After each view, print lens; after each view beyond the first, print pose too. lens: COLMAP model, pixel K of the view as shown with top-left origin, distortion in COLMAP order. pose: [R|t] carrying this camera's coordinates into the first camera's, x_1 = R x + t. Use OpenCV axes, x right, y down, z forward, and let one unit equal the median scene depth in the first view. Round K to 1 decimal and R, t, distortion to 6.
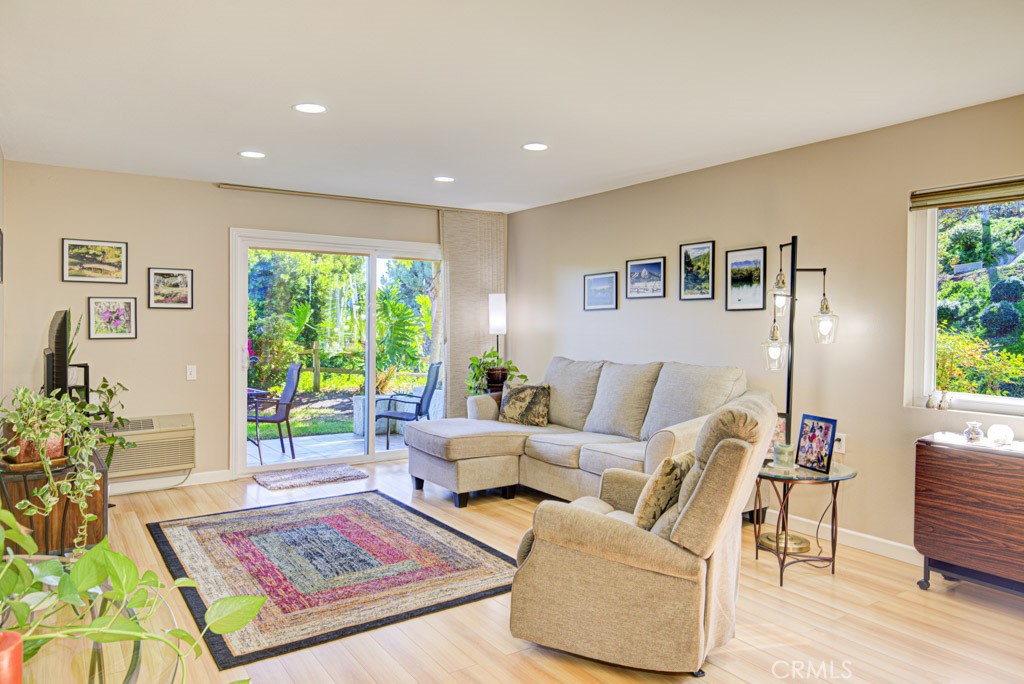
lens RADIAL K [[698.6, 0, 503.3], [0, 698.6, 339.2], [0, 0, 1]] dist [0.020462, -0.002673]
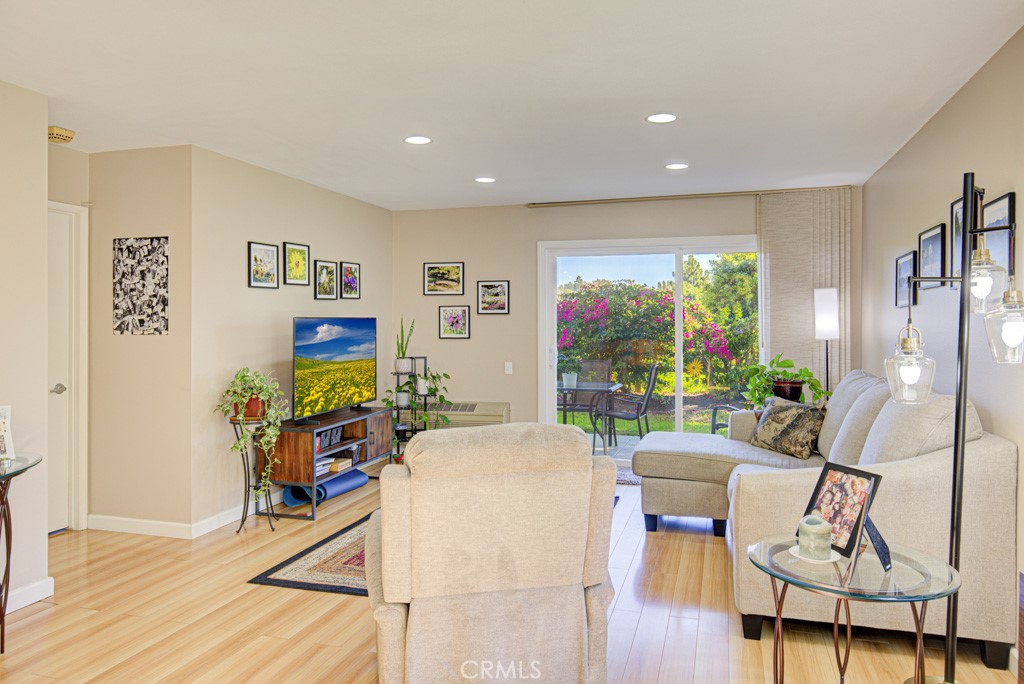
lens RADIAL K [[698.6, 0, 504.4], [0, 698.6, 334.1], [0, 0, 1]] dist [0.020462, -0.002673]
pose [[0.634095, 0.006304, -0.773229, 0.475997], [-0.017833, 0.999820, -0.006474, -0.001925], [0.773049, 0.017894, 0.634094, 0.262782]]
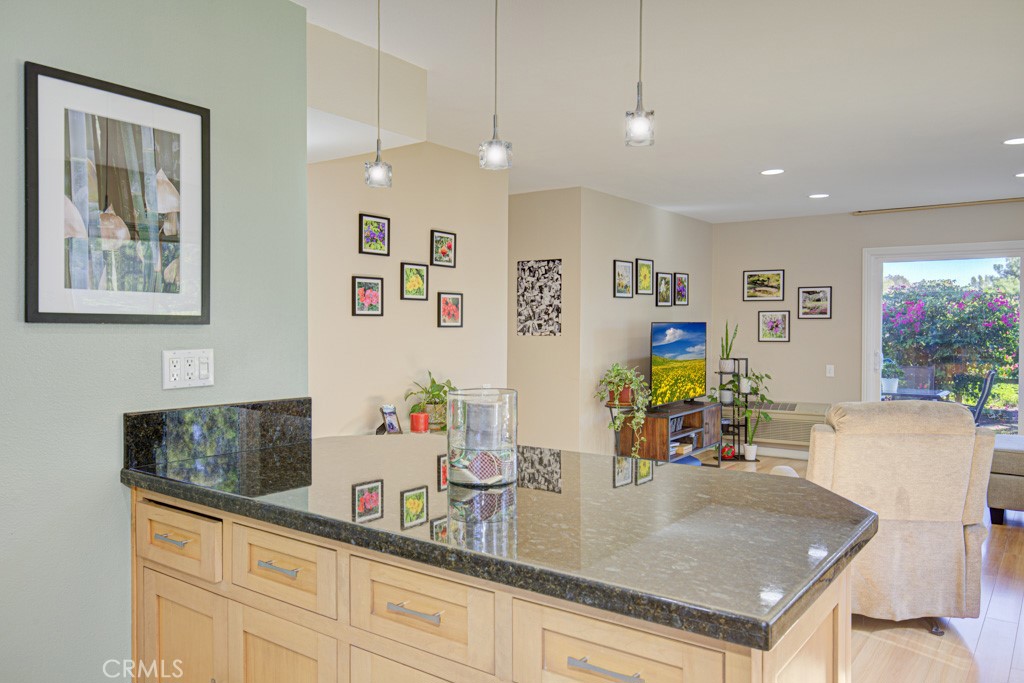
lens RADIAL K [[748.4, 0, 514.5], [0, 748.4, 344.0], [0, 0, 1]] dist [0.019432, -0.006120]
pose [[0.350457, 0.018113, -0.936404, 0.614956], [-0.027529, 0.999580, 0.009032, 0.004555], [0.936174, 0.022613, 0.350809, 0.025620]]
